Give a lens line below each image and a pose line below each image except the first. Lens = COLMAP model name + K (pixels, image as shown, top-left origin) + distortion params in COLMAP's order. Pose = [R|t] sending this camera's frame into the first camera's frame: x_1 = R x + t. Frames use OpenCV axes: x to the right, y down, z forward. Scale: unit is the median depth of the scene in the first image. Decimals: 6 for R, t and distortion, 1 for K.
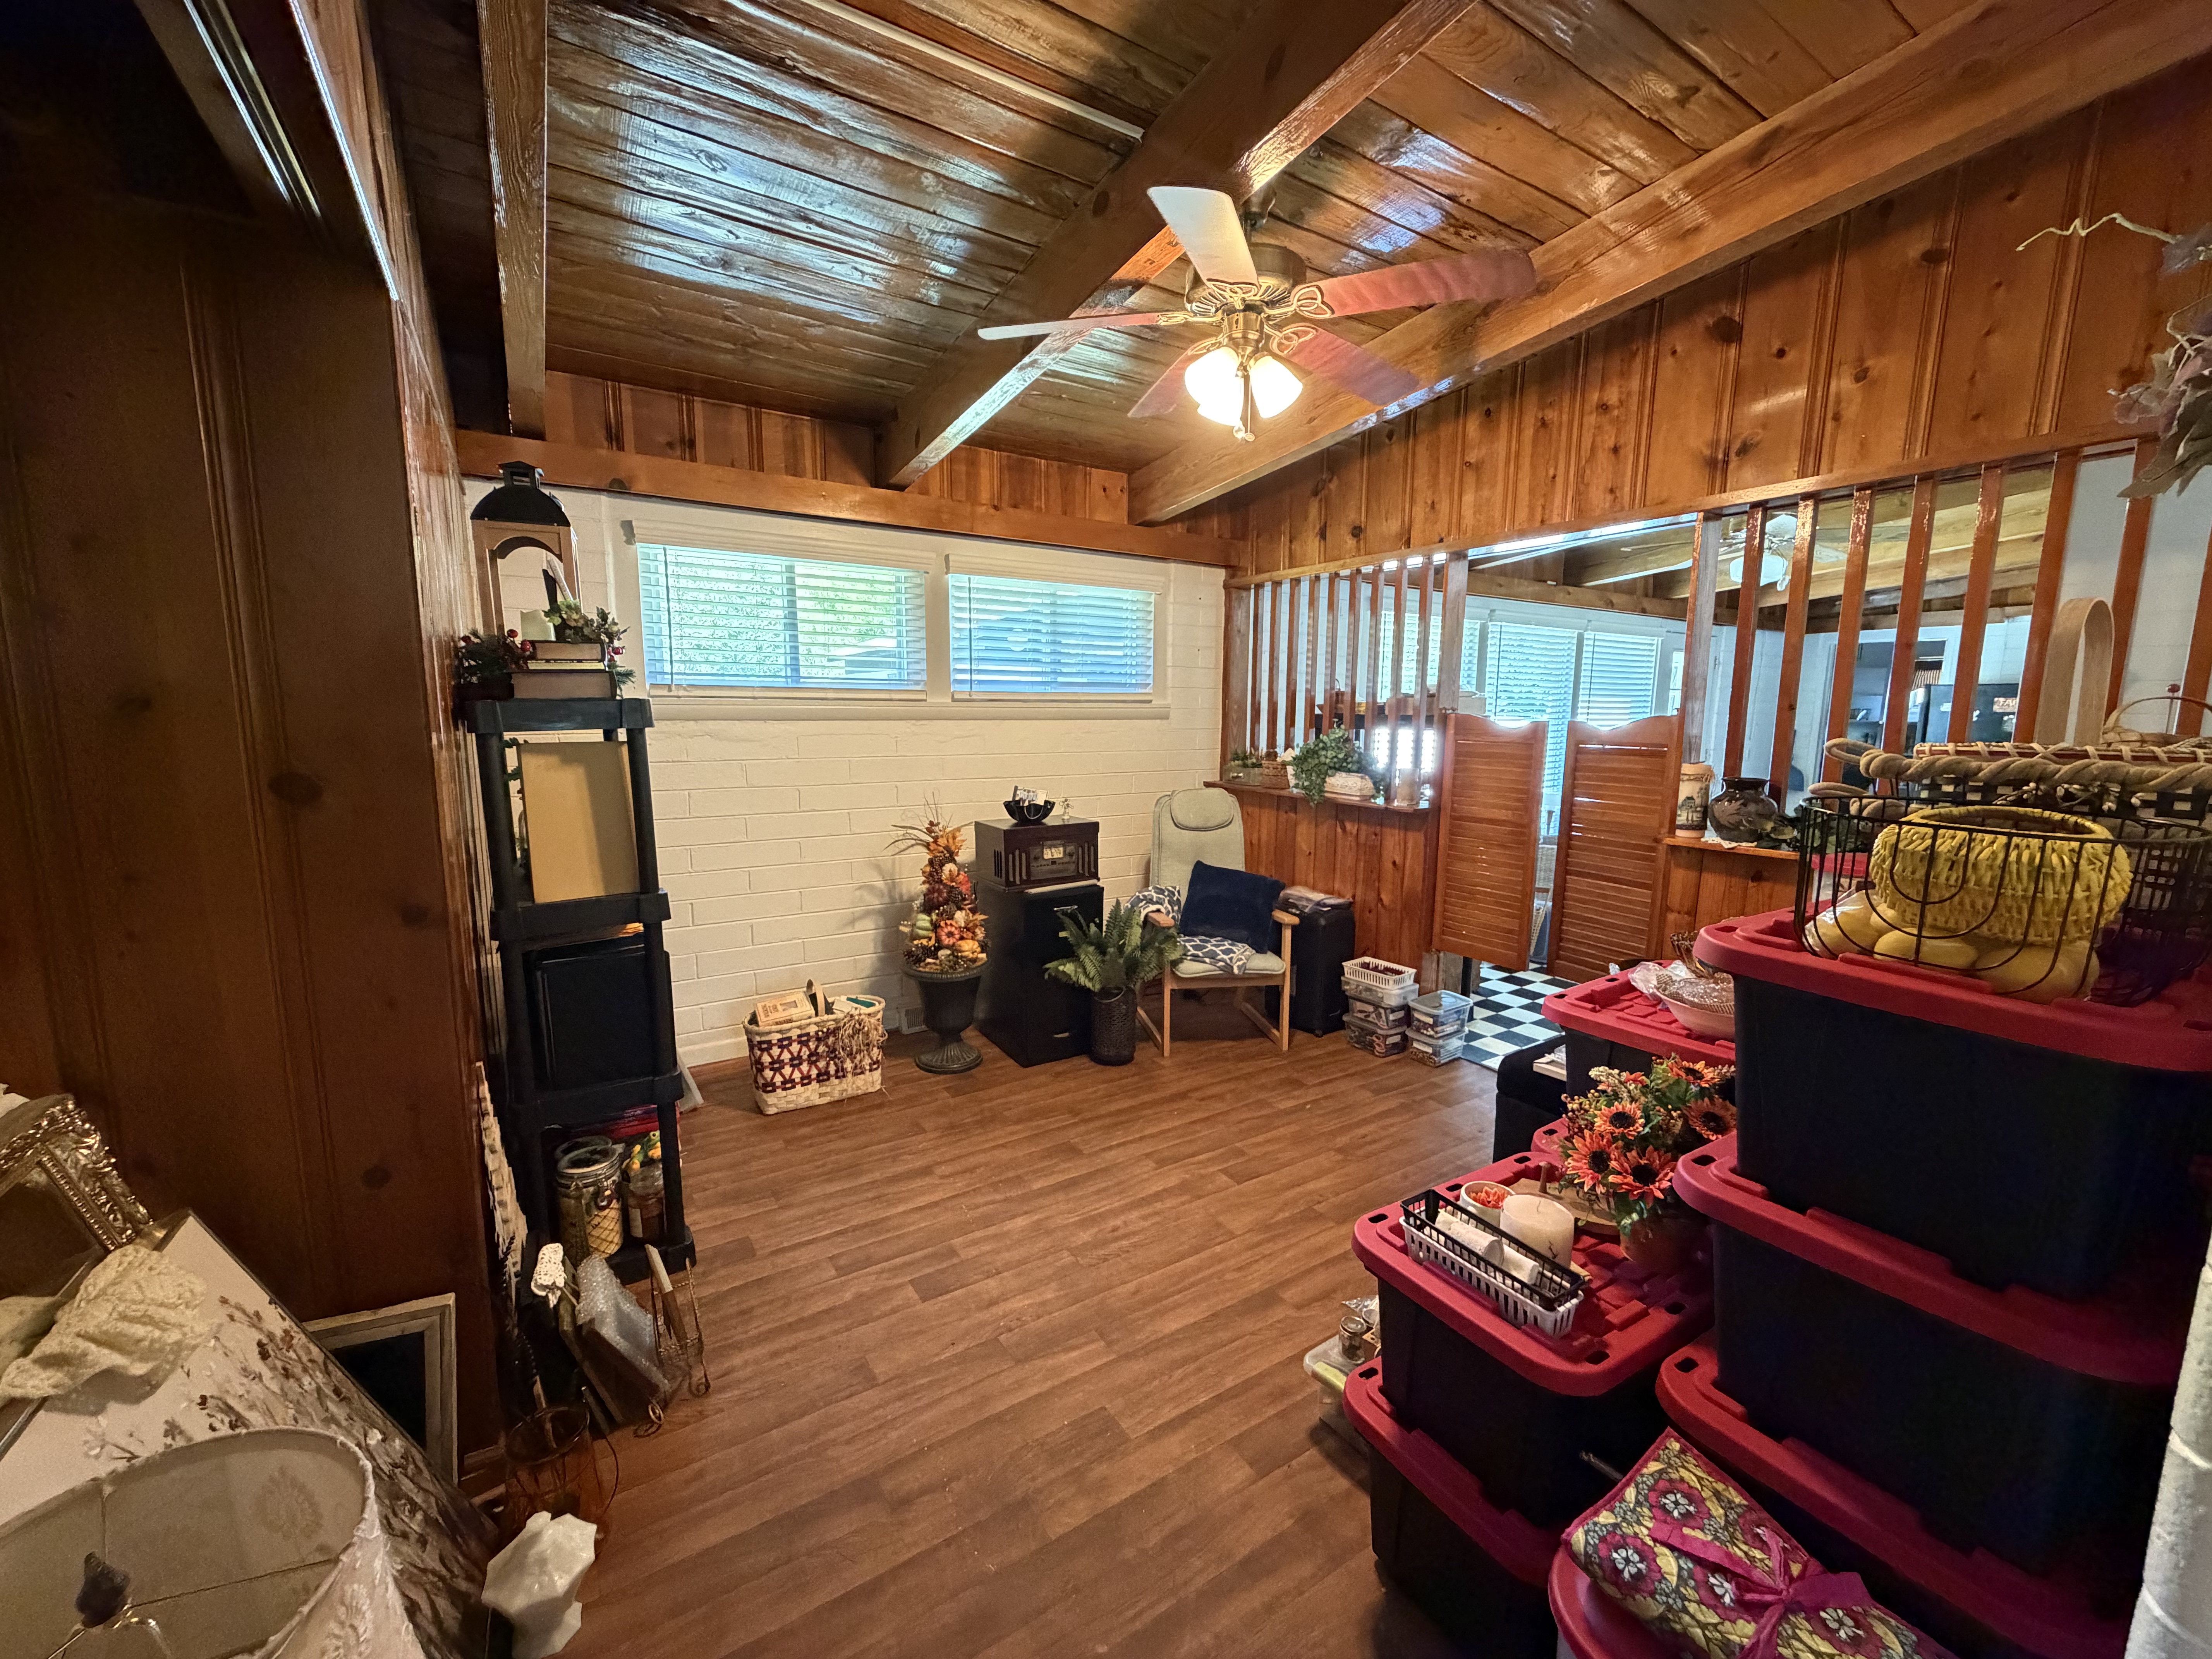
lens RADIAL K [[880.9, 0, 1106.0], [0, 880.9, 829.5], [0, 0, 1]] dist [-0.000544, -0.000042]
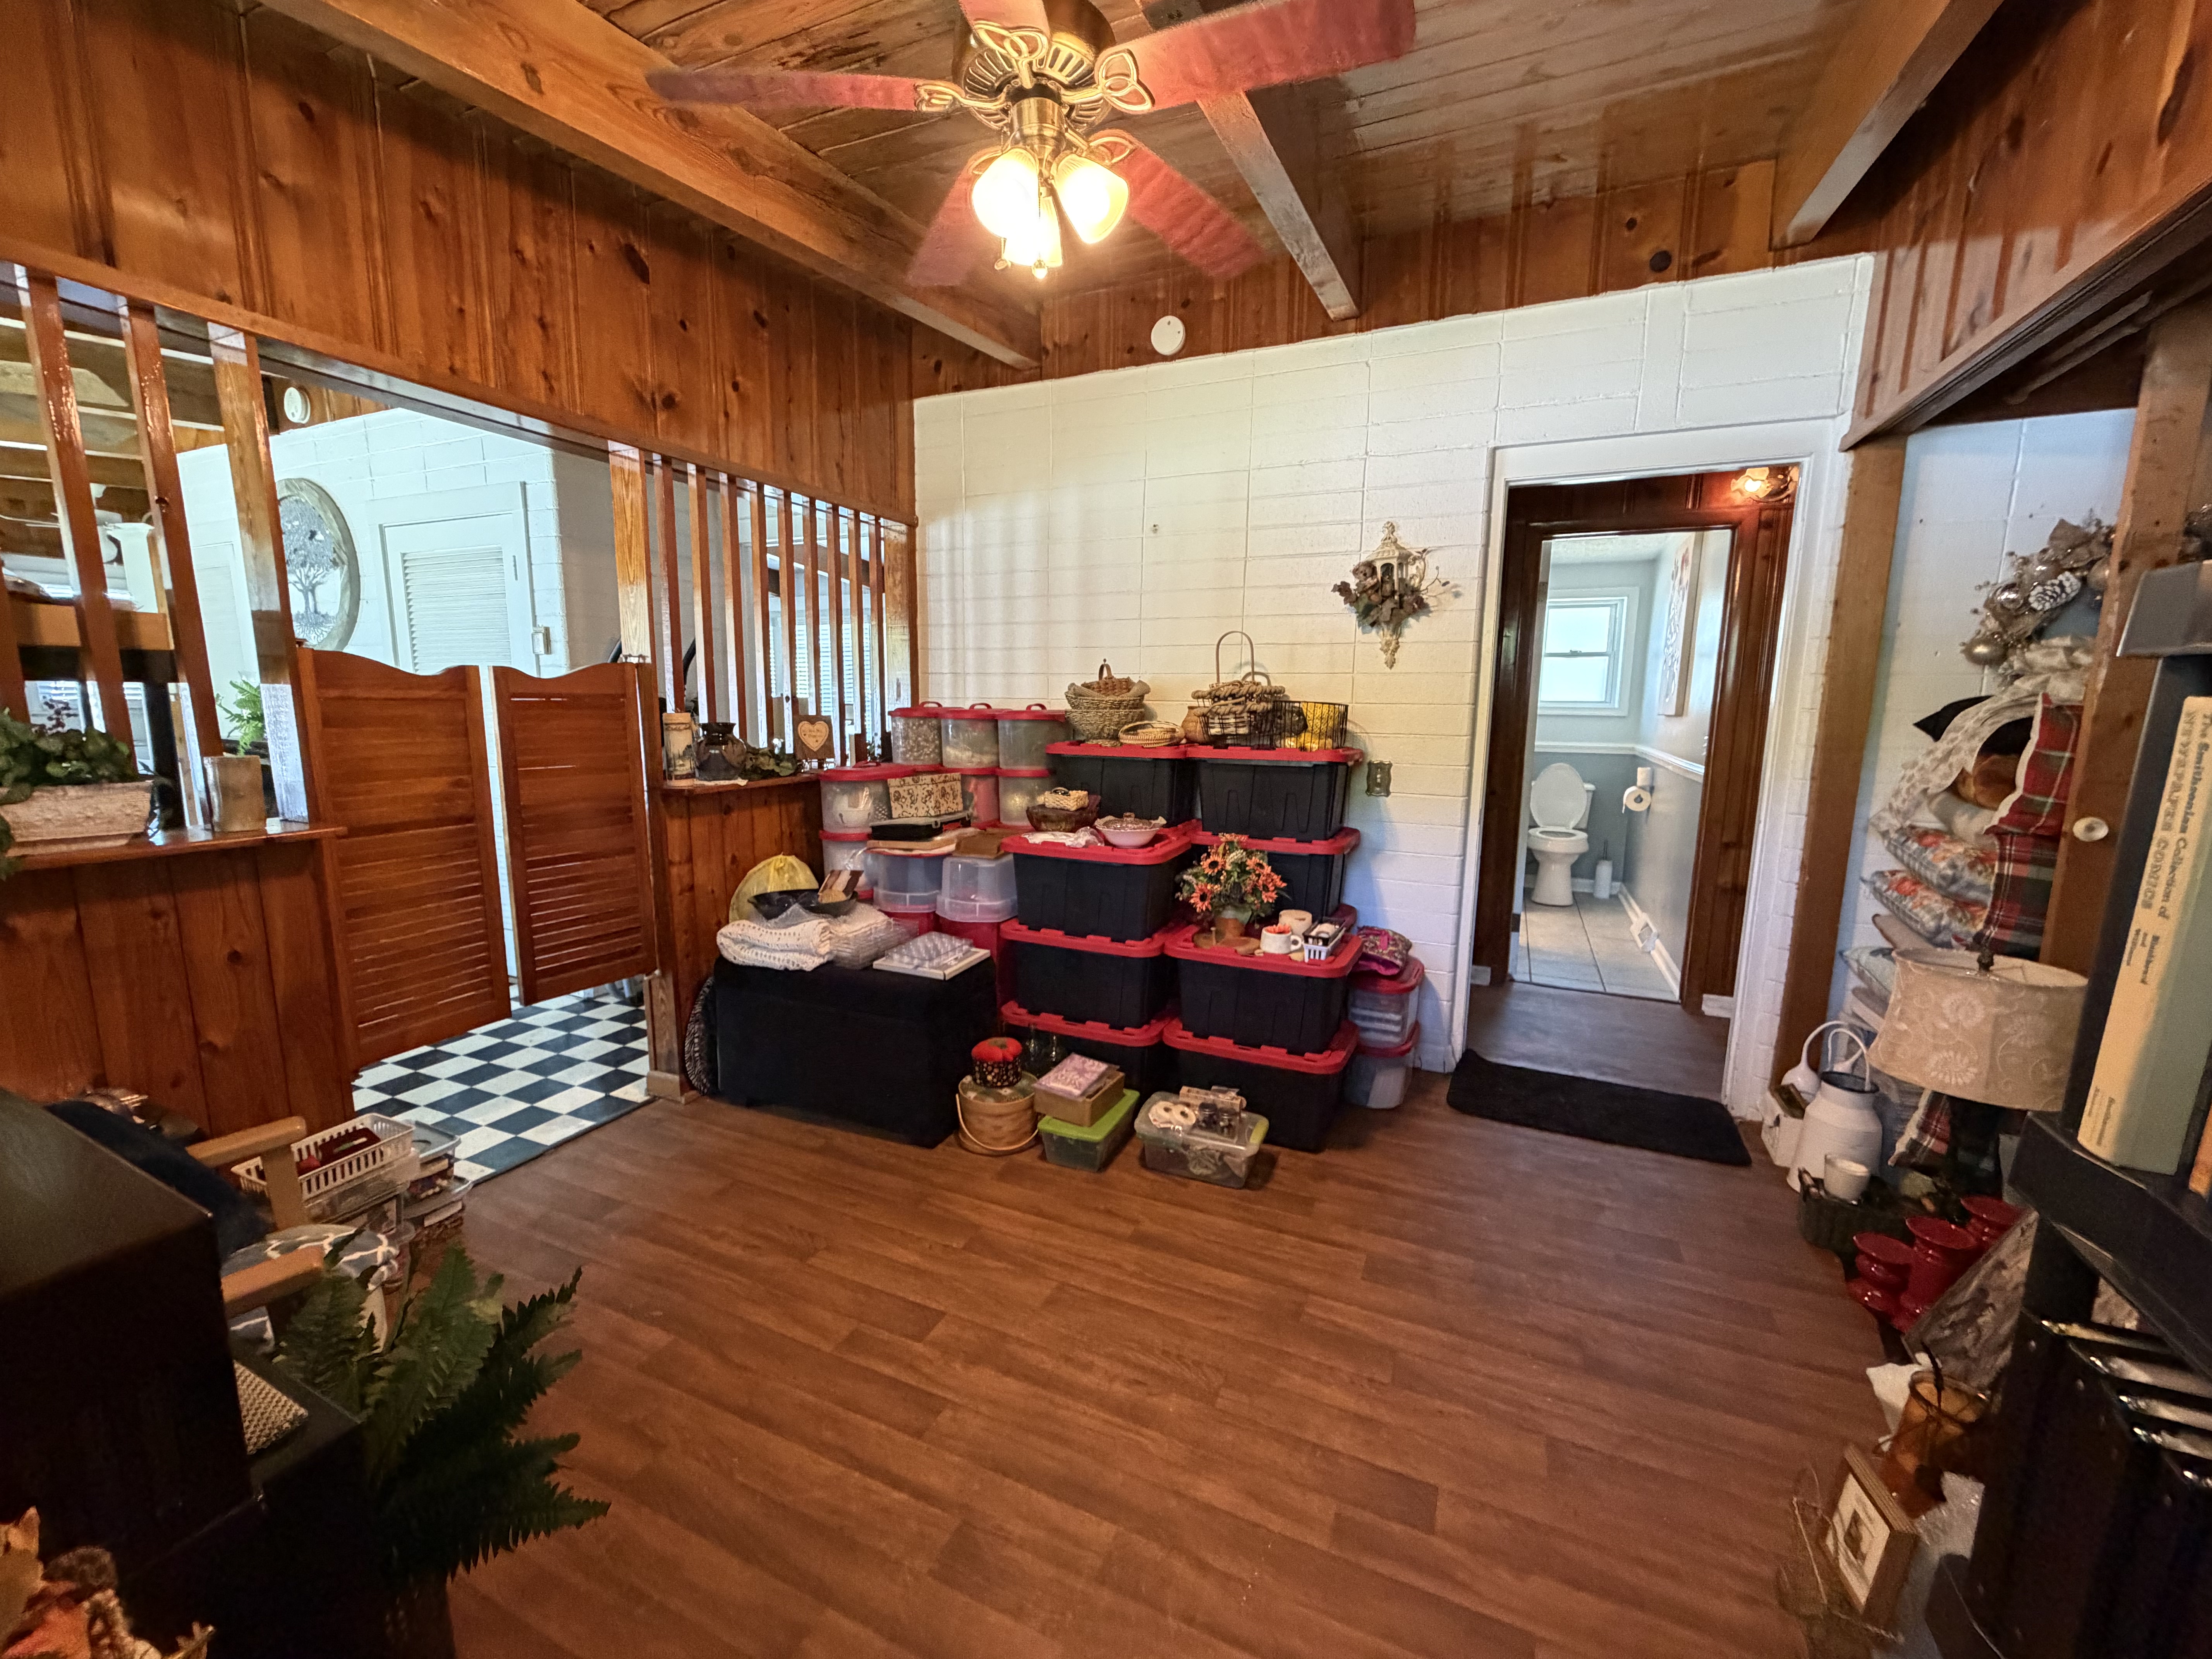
lens RADIAL K [[880.9, 0, 1106.0], [0, 880.9, 829.5], [0, 0, 1]] dist [-0.000544, -0.000042]
pose [[-0.547102, -0.136854, 0.825803, -0.514273], [0.101237, 0.968485, 0.227570, -0.144216], [-0.830921, 0.208105, -0.516006, 1.324087]]
